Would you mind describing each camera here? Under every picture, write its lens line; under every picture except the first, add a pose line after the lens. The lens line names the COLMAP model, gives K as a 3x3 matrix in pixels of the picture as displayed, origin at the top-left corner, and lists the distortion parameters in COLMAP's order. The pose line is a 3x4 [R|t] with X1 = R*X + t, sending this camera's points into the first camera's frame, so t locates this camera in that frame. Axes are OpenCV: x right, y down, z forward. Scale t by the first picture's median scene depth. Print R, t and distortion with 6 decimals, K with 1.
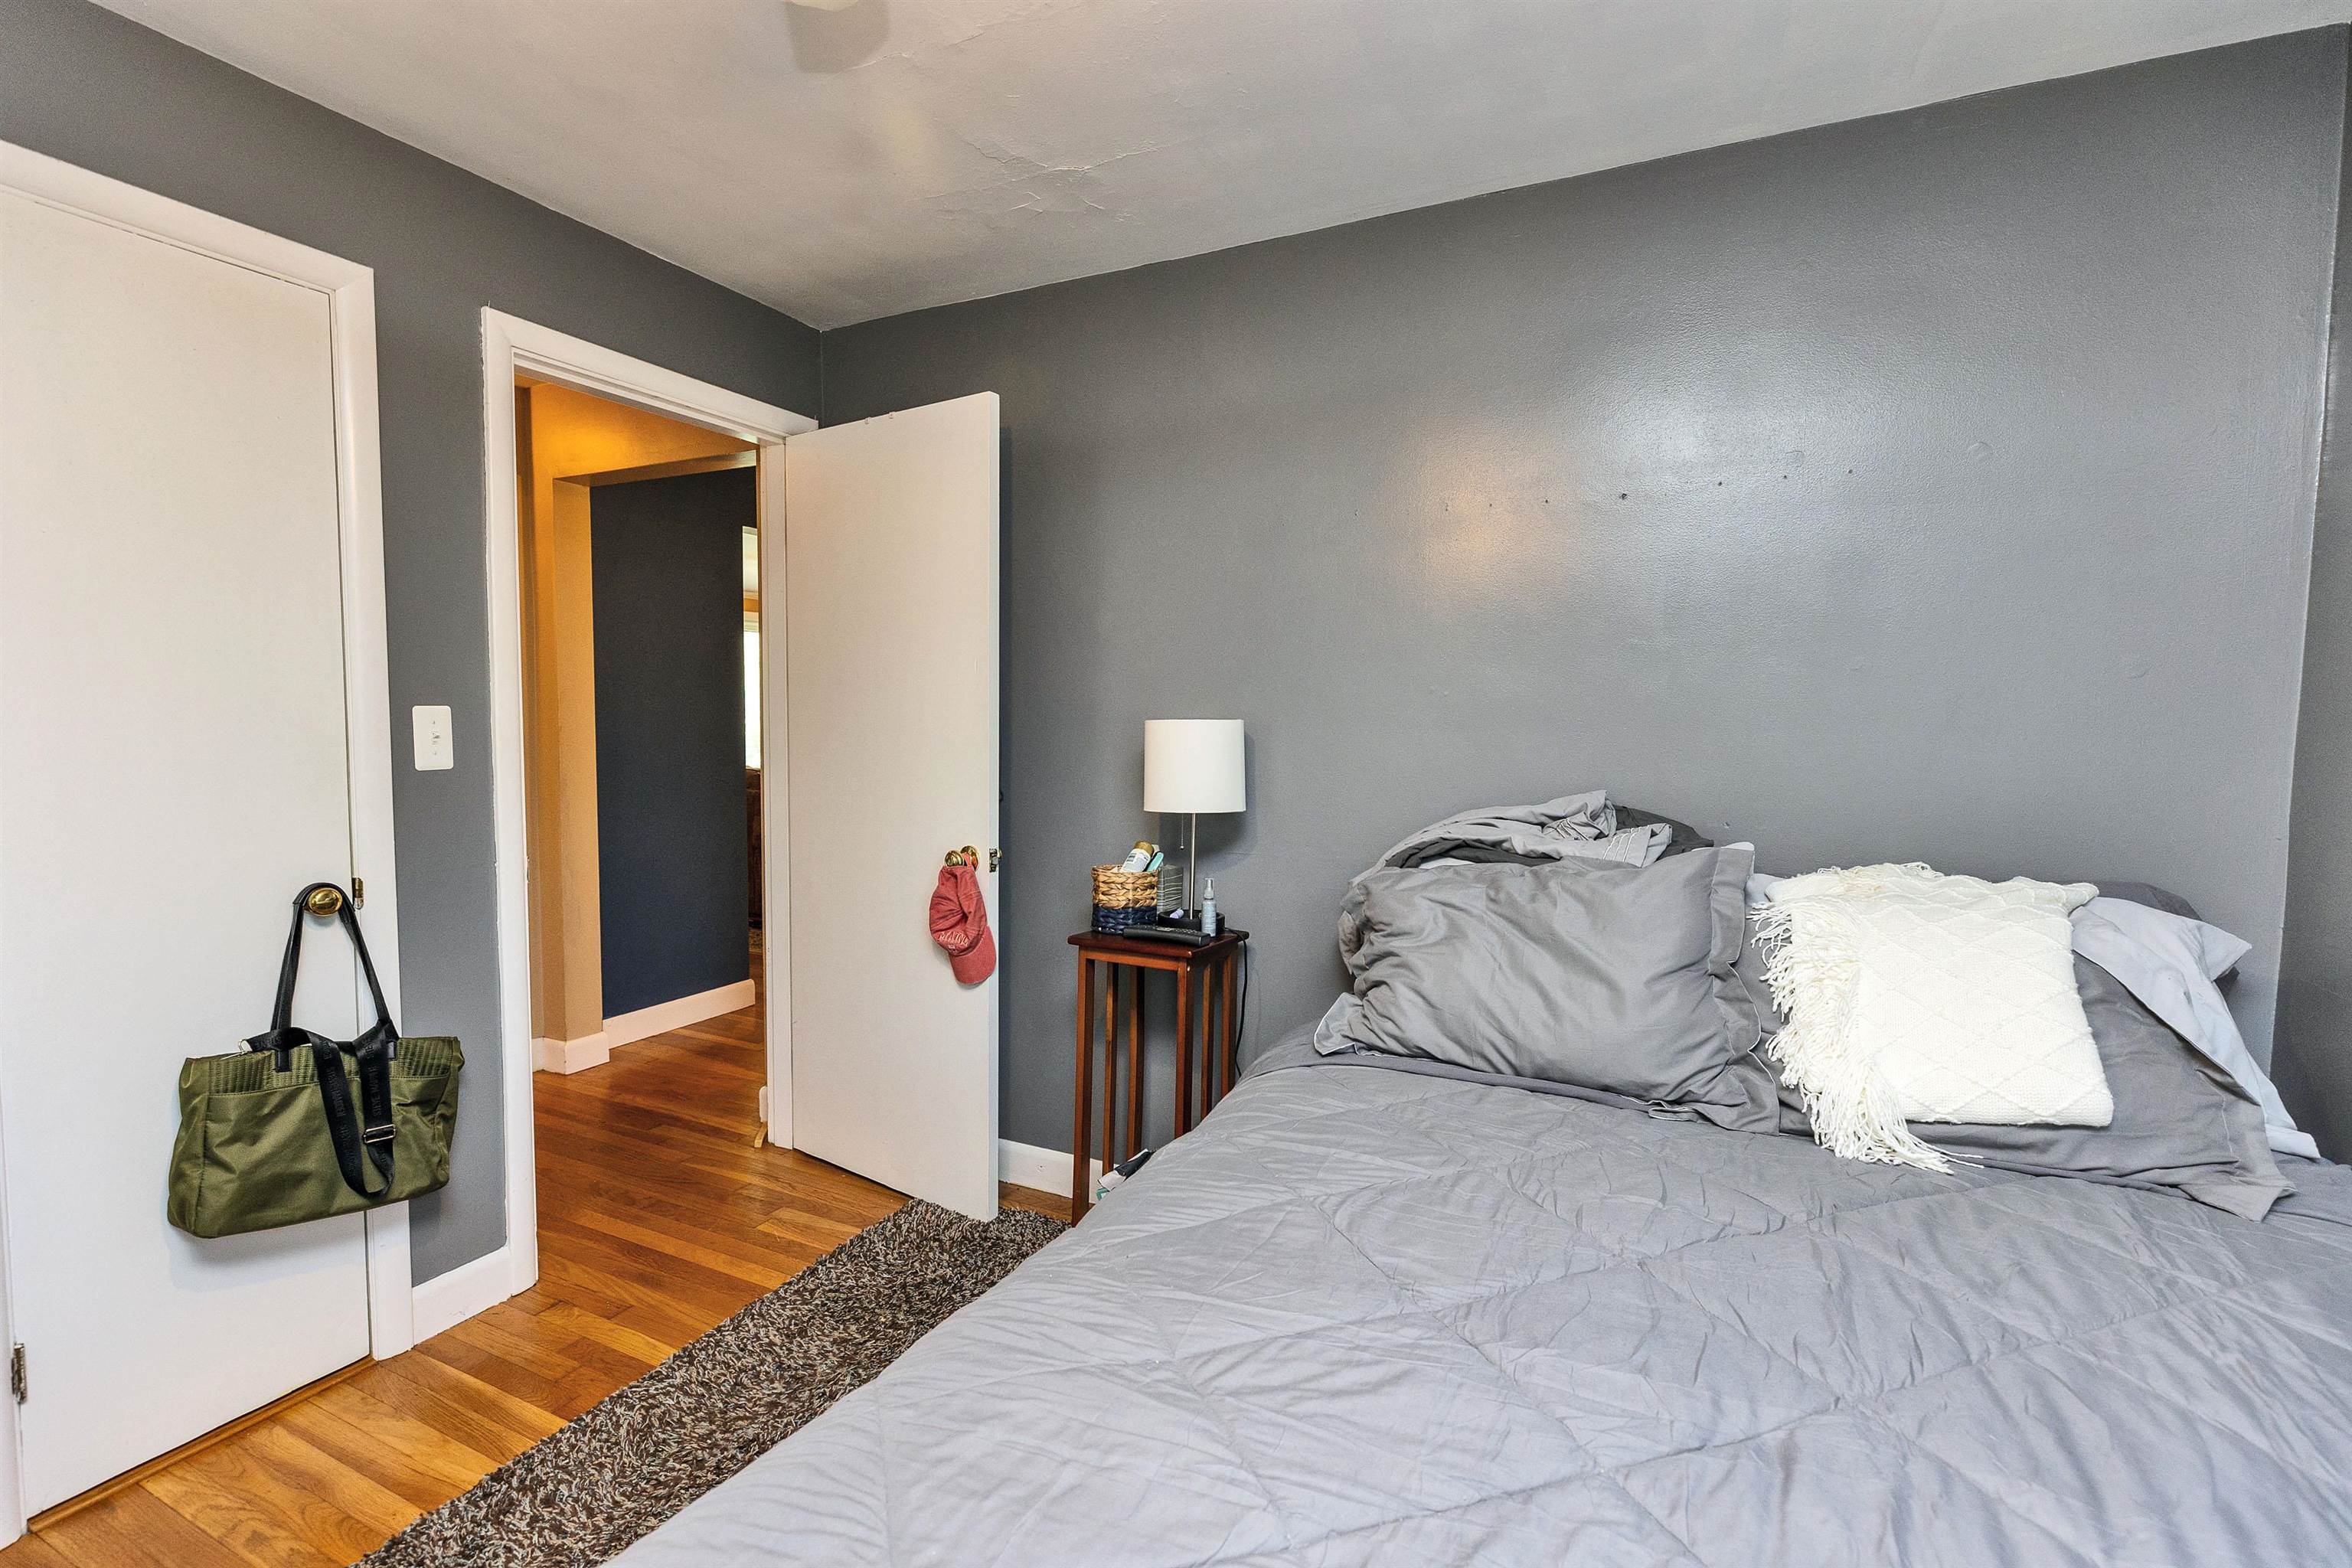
lens RADIAL K [[1051.5, 0, 1172.5], [0, 1051.5, 784.5], [0, 0, 1]] dist [-0.000728, 0.000203]
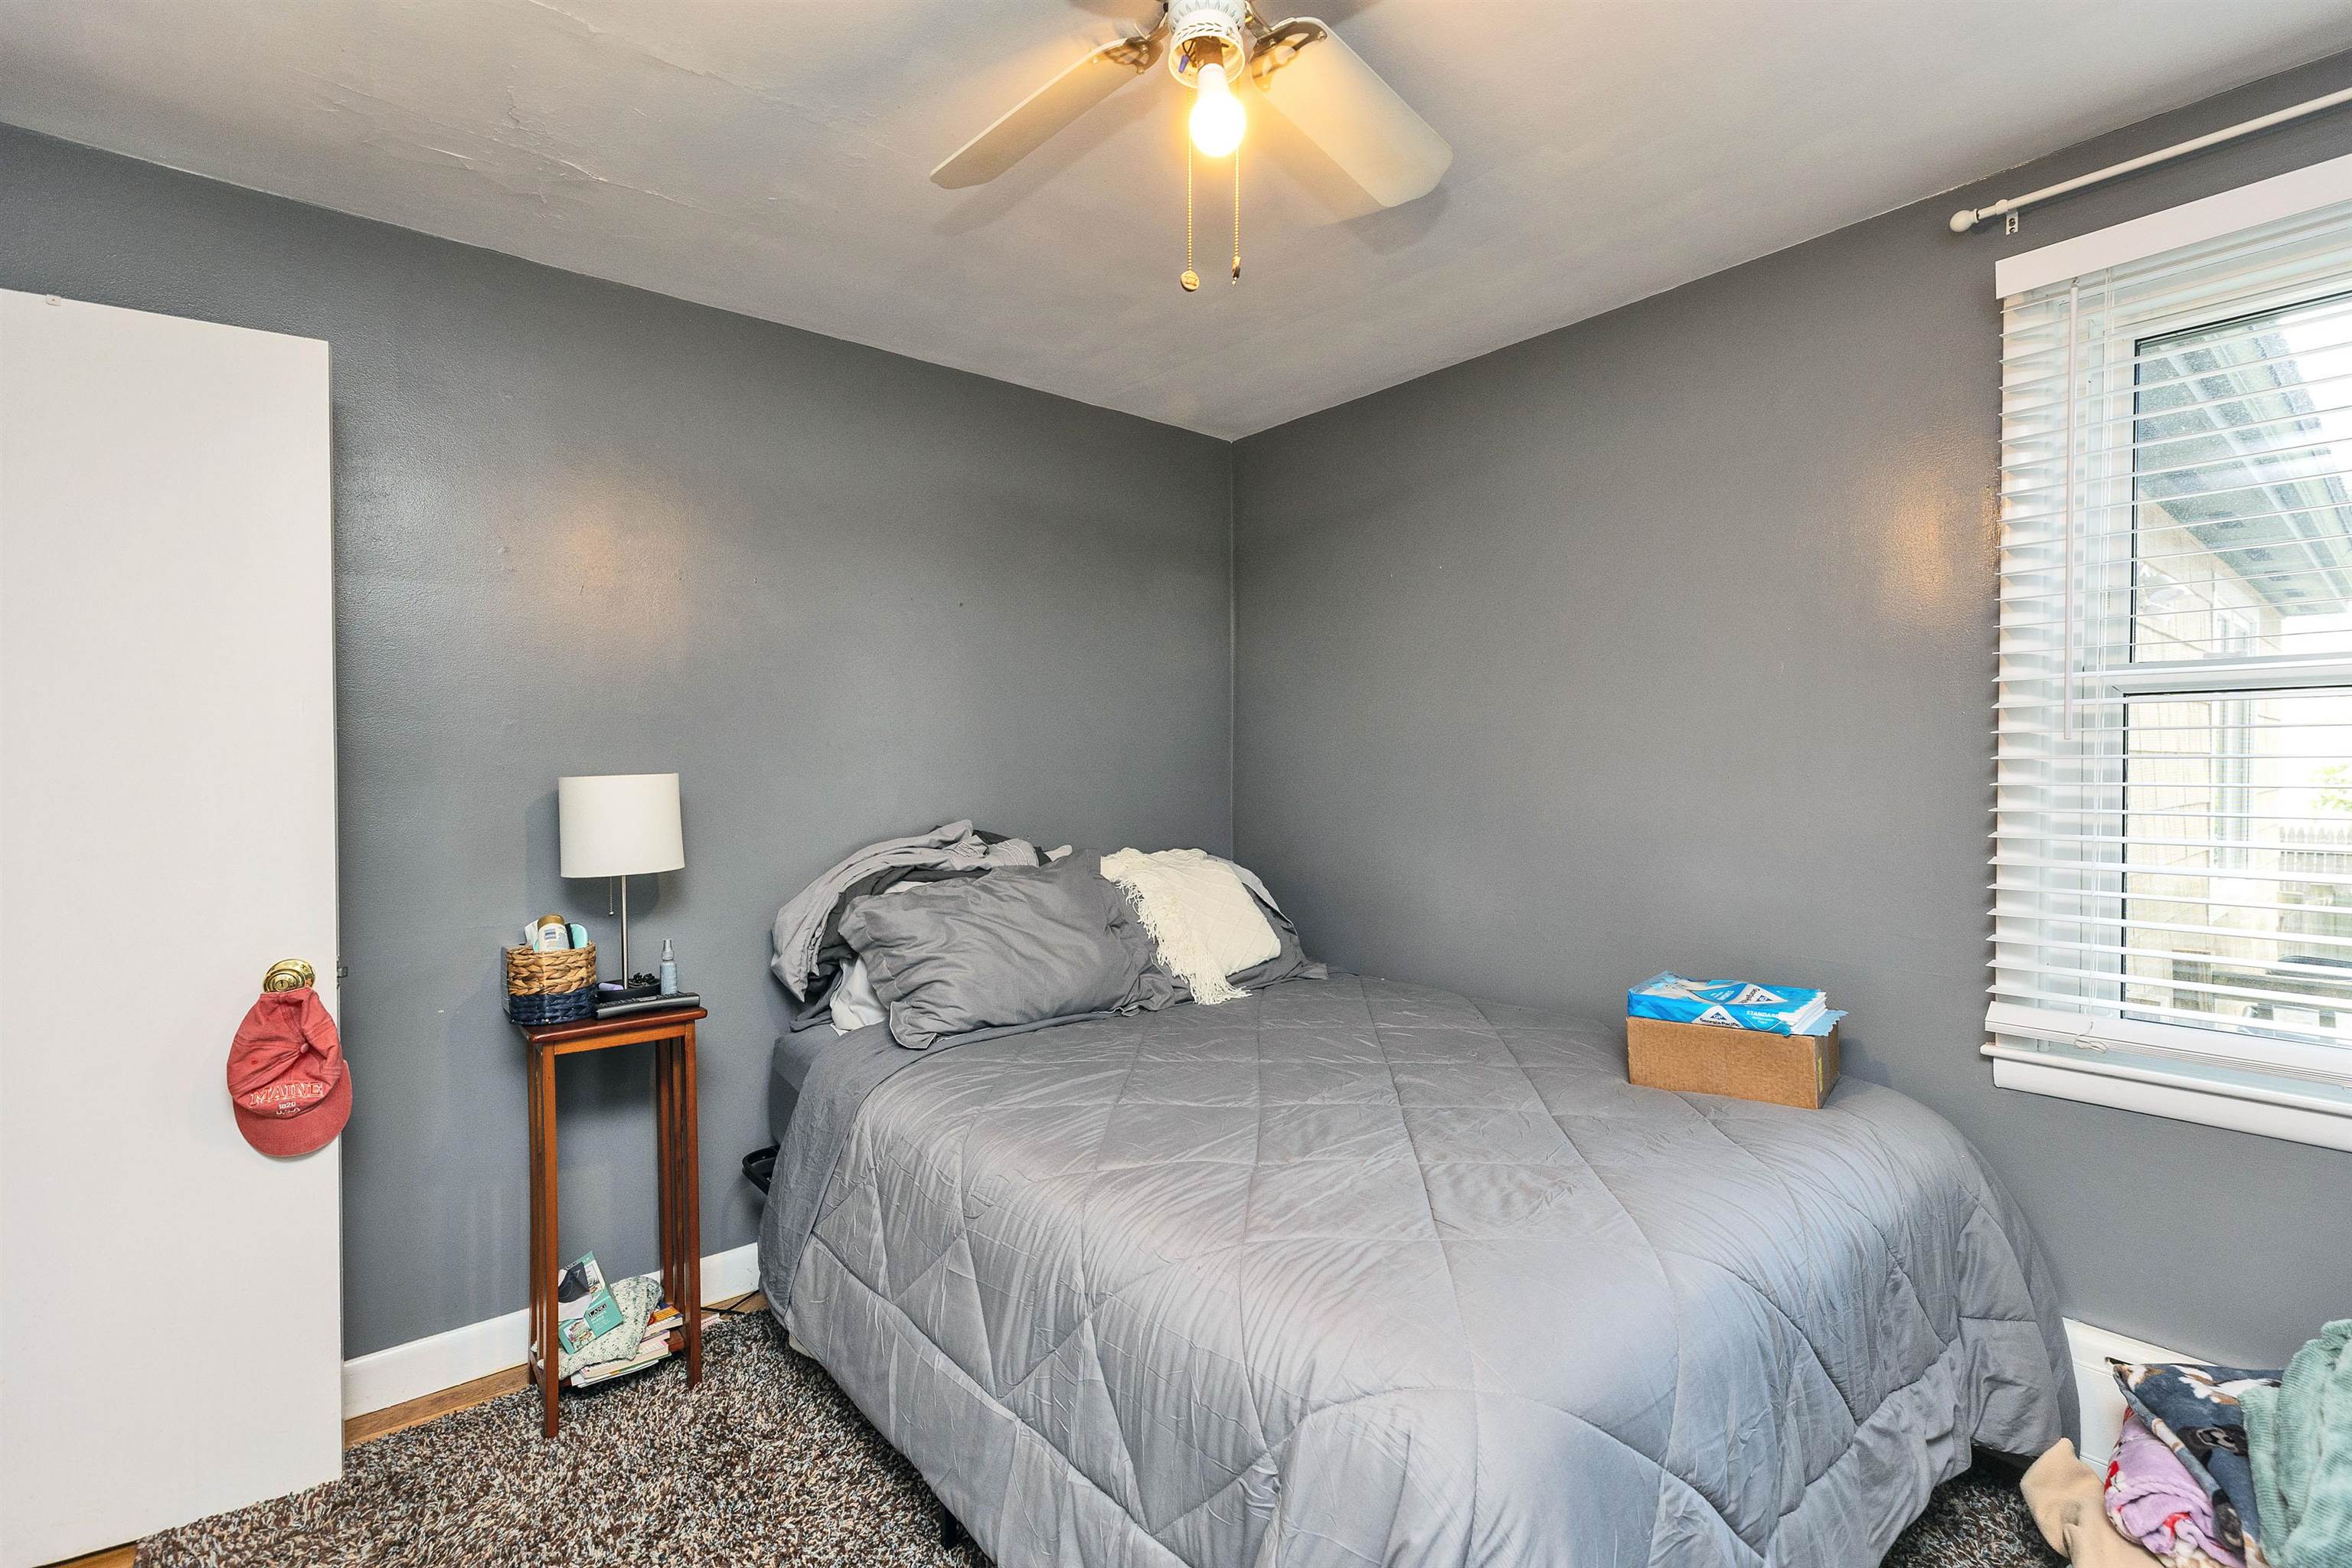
lens RADIAL K [[1051.5, 0, 1176.0], [0, 1051.5, 780.2], [0, 0, 1]] dist [-0.000728, 0.000203]
pose [[0.415883, -0.021310, 0.909168, -0.631529], [0.076016, 0.997041, -0.011403, -0.008670], [-0.906236, 0.073854, 0.416272, 0.169914]]
